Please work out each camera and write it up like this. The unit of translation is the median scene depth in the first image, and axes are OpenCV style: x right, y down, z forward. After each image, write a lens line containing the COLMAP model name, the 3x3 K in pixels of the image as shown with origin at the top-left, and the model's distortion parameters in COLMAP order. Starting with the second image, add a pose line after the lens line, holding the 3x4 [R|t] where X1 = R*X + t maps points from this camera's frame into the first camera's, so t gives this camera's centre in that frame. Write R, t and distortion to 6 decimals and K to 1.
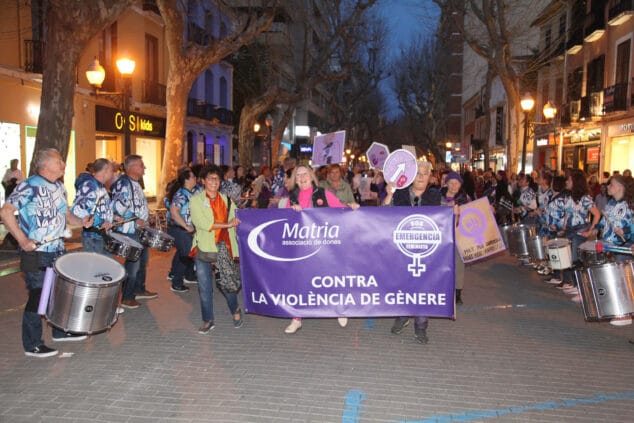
lens RADIAL K [[579.2, 0, 309.1], [0, 579.2, 210.8], [0, 0, 1]] dist [-0.013810, 0.000299]
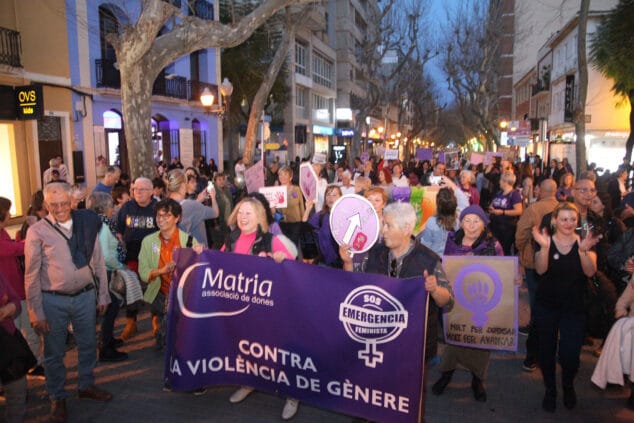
lens RADIAL K [[439.6, 0, 317.0], [0, 439.6, 211.5], [0, 0, 1]] dist [-0.124358, 0.070456]
pose [[0.988499, -0.000294, -0.151230, 0.100727], [0.010419, 0.997754, 0.066164, -0.047260], [0.150871, -0.066978, 0.986282, 0.511498]]
